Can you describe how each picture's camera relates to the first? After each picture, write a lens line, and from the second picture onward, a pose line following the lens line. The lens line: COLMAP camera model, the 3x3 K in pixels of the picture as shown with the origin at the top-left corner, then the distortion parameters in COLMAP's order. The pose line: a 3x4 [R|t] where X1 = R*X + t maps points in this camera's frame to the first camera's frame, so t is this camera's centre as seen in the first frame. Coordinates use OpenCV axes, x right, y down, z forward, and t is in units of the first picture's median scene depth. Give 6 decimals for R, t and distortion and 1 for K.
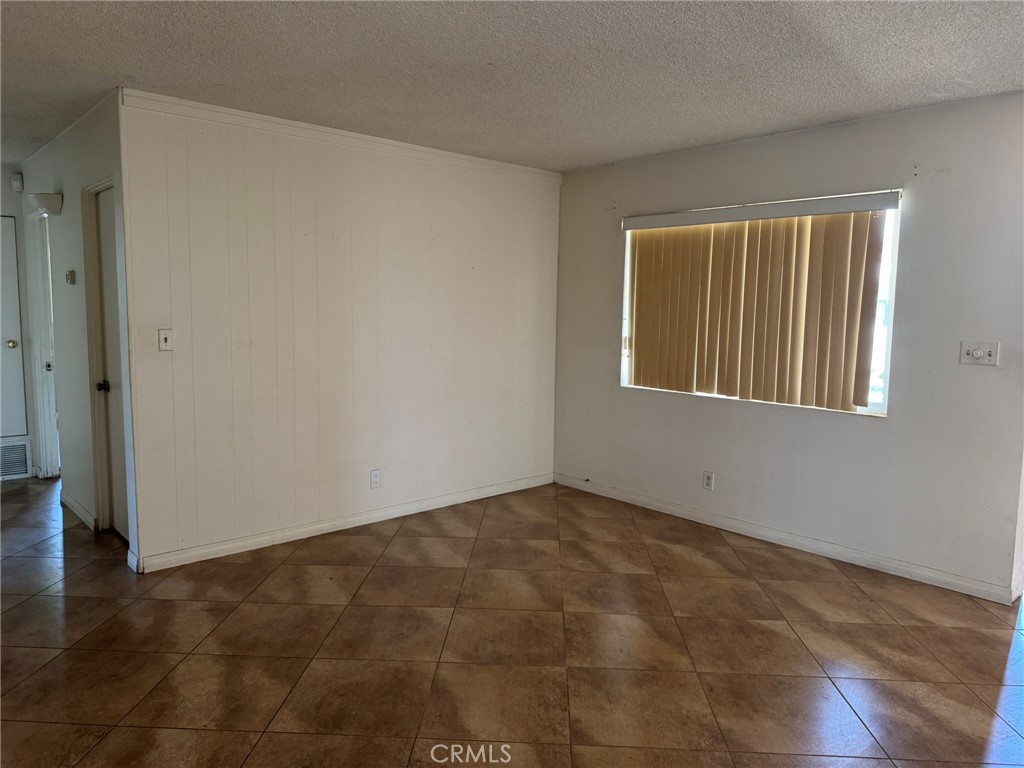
lens RADIAL K [[710.7, 0, 511.8], [0, 710.7, 376.6], [0, 0, 1]] dist [0.103888, -0.137683]
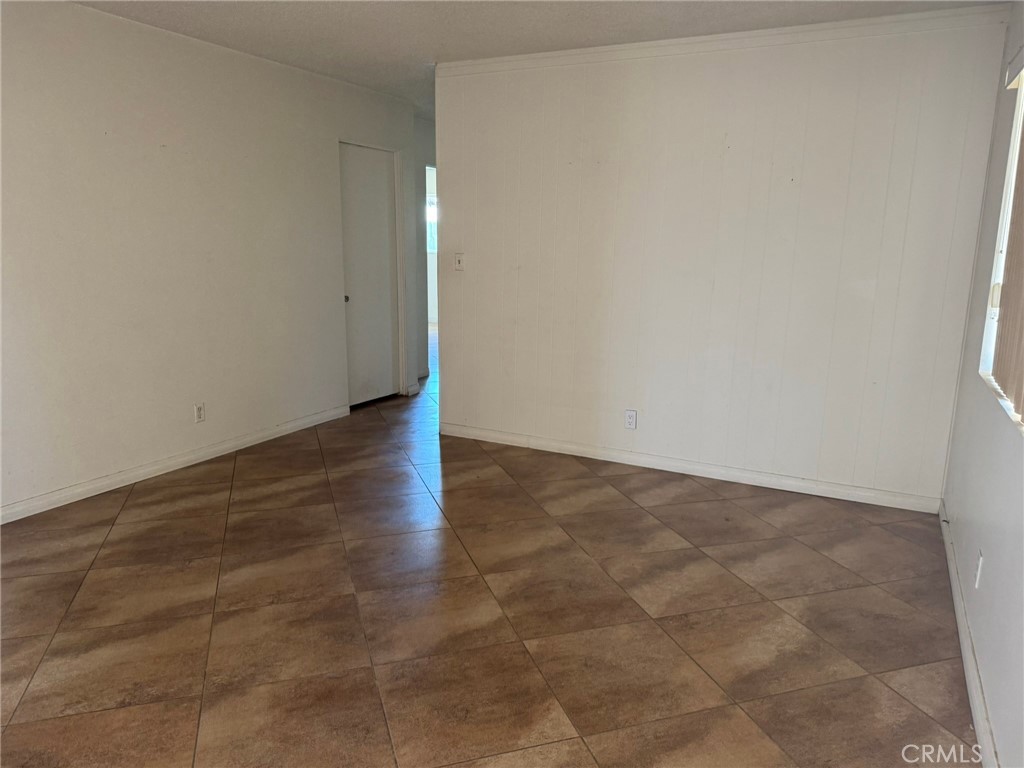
lens RADIAL K [[710.7, 0, 511.8], [0, 710.7, 376.6], [0, 0, 1]] dist [0.103888, -0.137683]
pose [[0.373271, 0.168774, -0.912241, 0.691943], [-0.105144, 0.984673, 0.139152, -0.033101], [0.921745, 0.043975, 0.385296, 0.556367]]
